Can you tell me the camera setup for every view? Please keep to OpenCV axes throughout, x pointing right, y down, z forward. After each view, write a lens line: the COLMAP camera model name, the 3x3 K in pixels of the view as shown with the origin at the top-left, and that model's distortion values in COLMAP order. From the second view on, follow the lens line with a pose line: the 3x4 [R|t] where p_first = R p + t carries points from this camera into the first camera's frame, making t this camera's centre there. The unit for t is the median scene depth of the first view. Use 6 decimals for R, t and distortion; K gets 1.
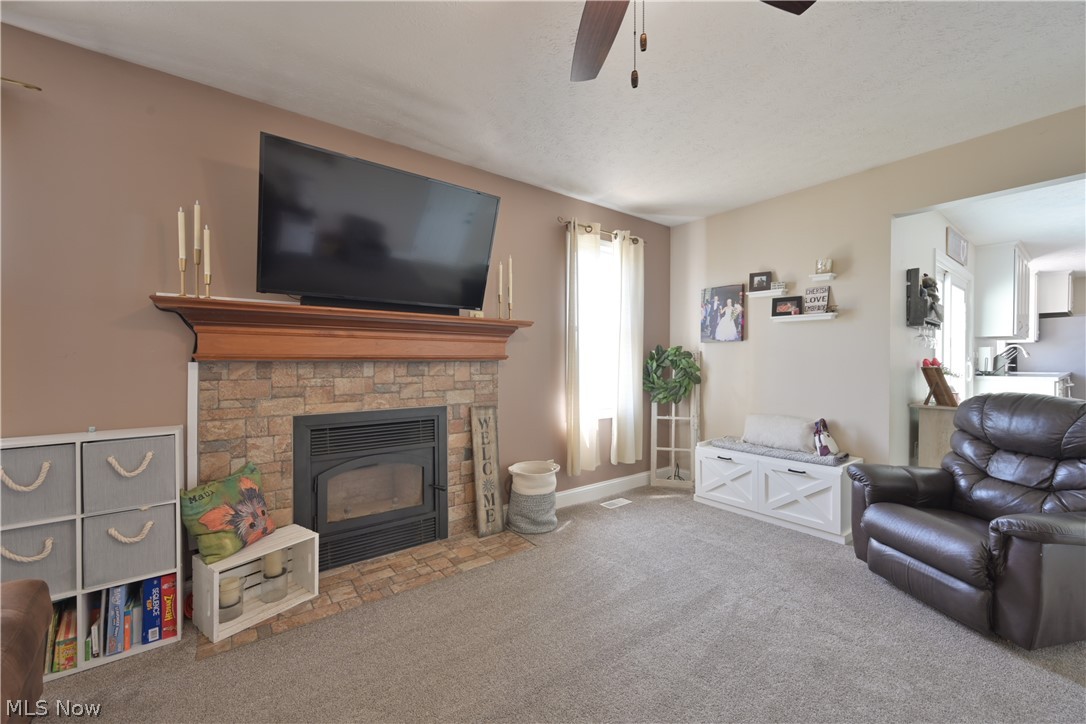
lens RADIAL K [[425.1, 0, 539.9], [0, 425.1, 363.7], [0, 0, 1]] dist [-0.003548, 0.000185]
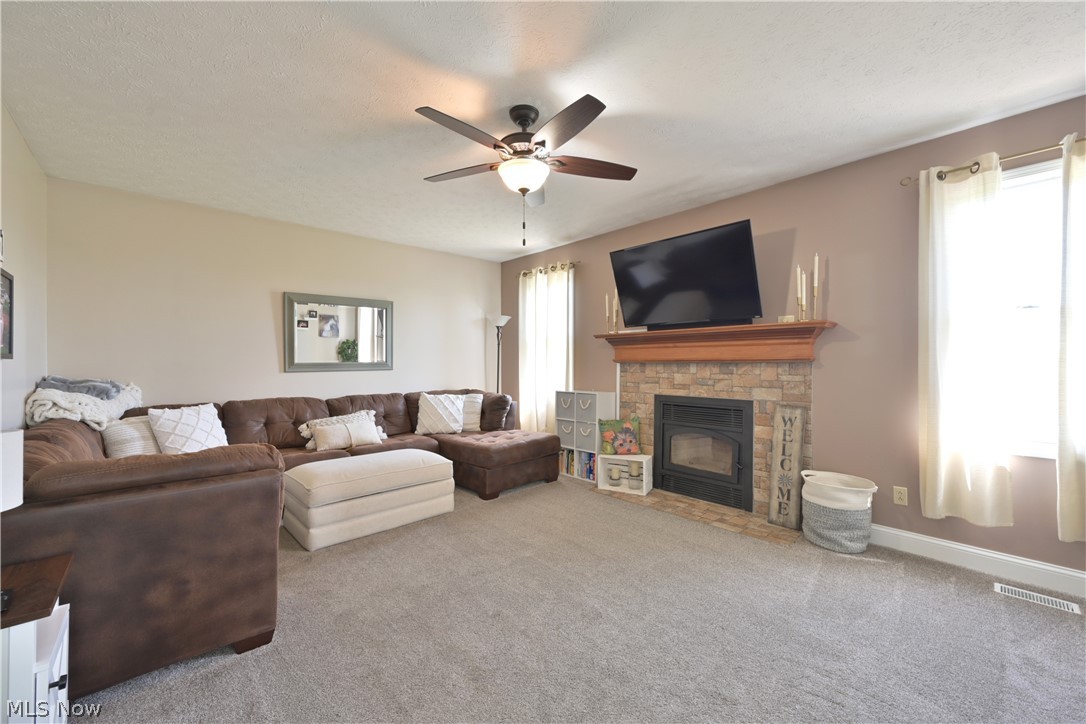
lens RADIAL K [[425.1, 0, 541.0], [0, 425.1, 361.6], [0, 0, 1]] dist [-0.003548, 0.000185]
pose [[0.087660, 0.000343, -0.996150, 0.959819], [-0.001565, 0.999999, 0.000207, -0.008603], [0.996149, 0.001541, 0.087661, 0.331552]]
